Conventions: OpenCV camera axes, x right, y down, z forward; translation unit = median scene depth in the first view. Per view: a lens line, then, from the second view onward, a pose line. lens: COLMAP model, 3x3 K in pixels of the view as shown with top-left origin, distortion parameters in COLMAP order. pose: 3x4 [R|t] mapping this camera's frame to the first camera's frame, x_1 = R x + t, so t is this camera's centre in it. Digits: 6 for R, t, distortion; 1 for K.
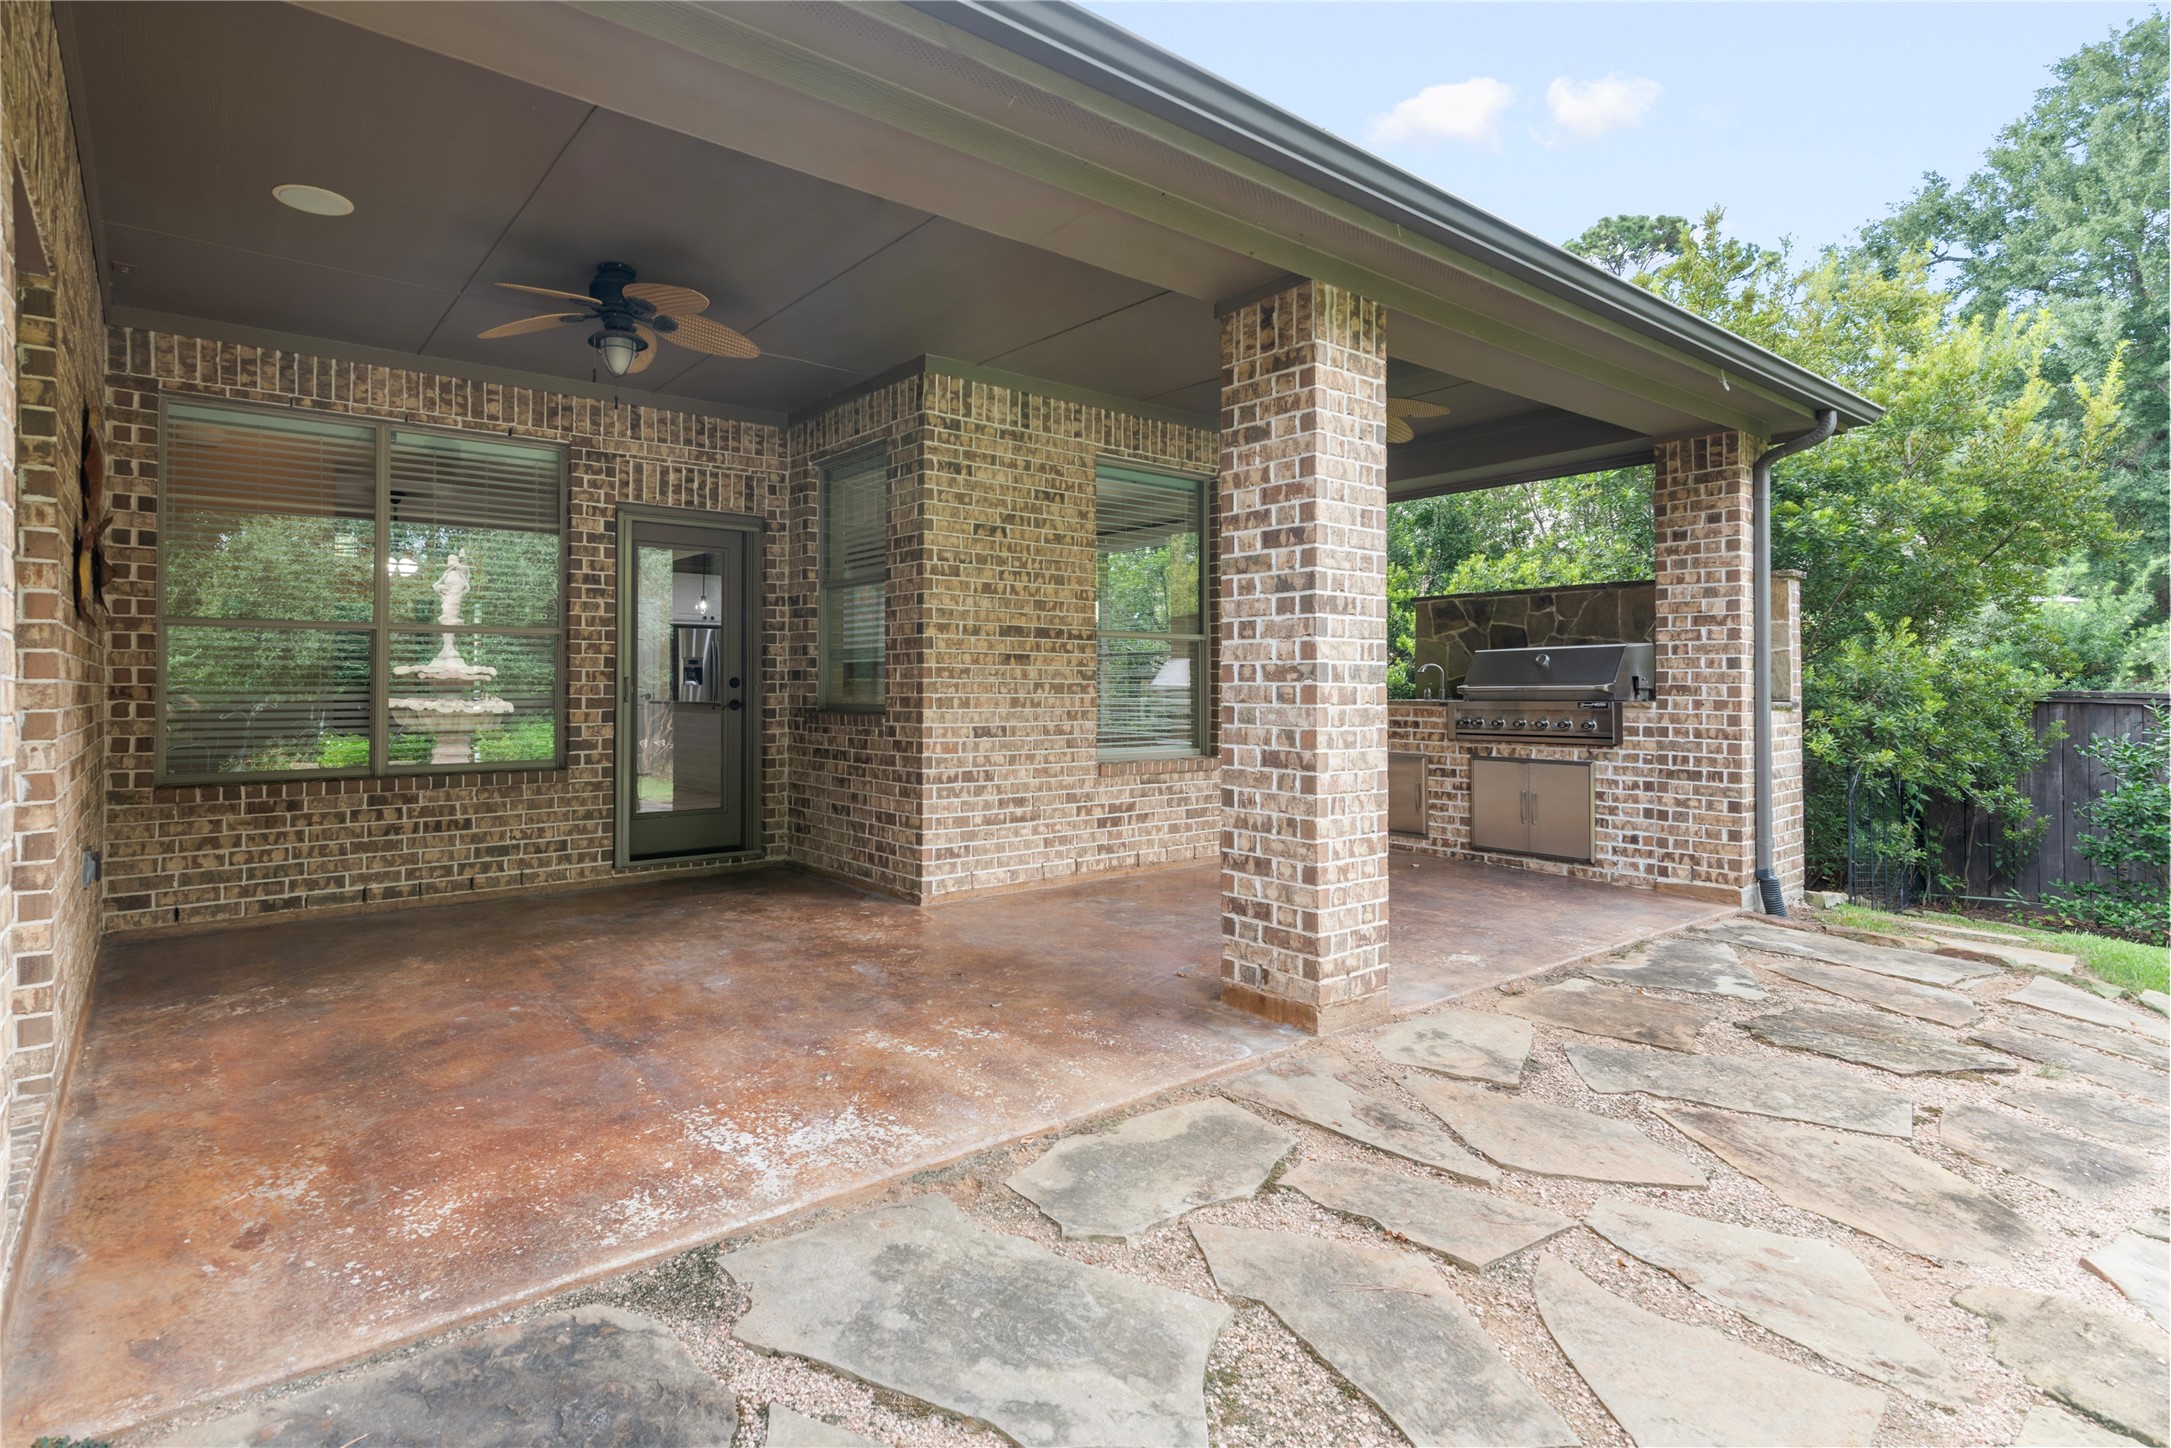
lens RADIAL K [[1078.5, 0, 1025.8], [0, 1078.5, 674.1], [0, 0, 1]] dist [0.018694, 0.000009]
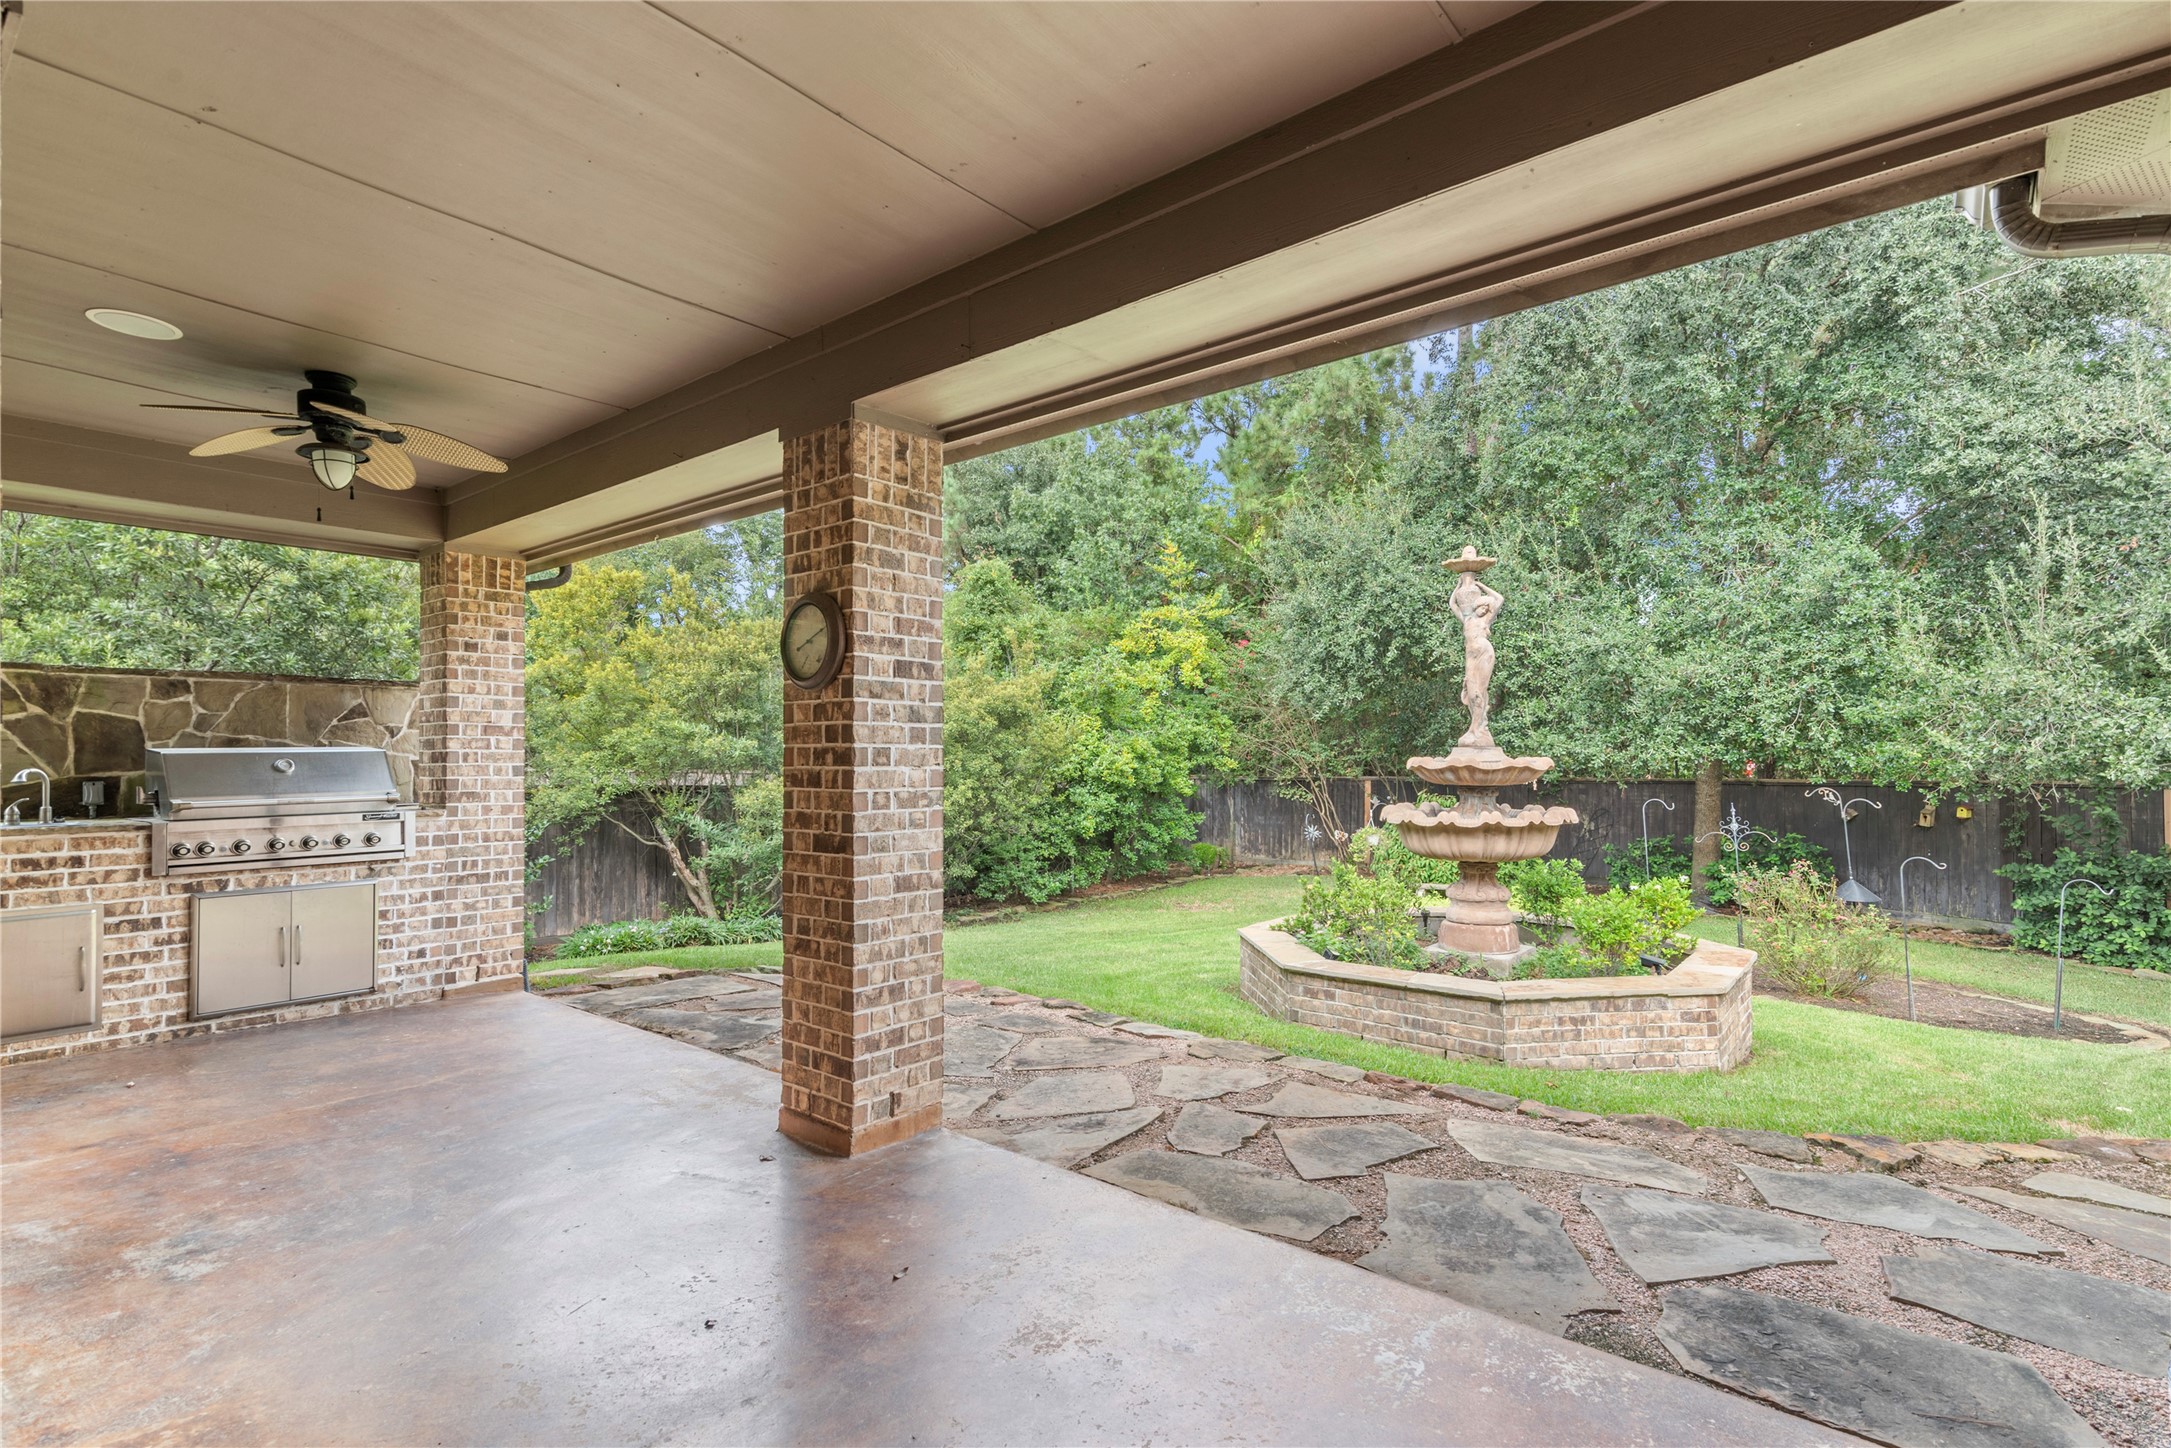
lens RADIAL K [[1050.1, 0, 1038.9], [0, 1050.1, 752.5], [0, 0, 1]] dist [0.017647, 0.000097]
pose [[-0.195001, 0.003540, 0.980797, -0.486241], [-0.007421, 0.999960, -0.005084, -0.026384], [-0.980775, -0.008269, -0.194967, 0.671202]]
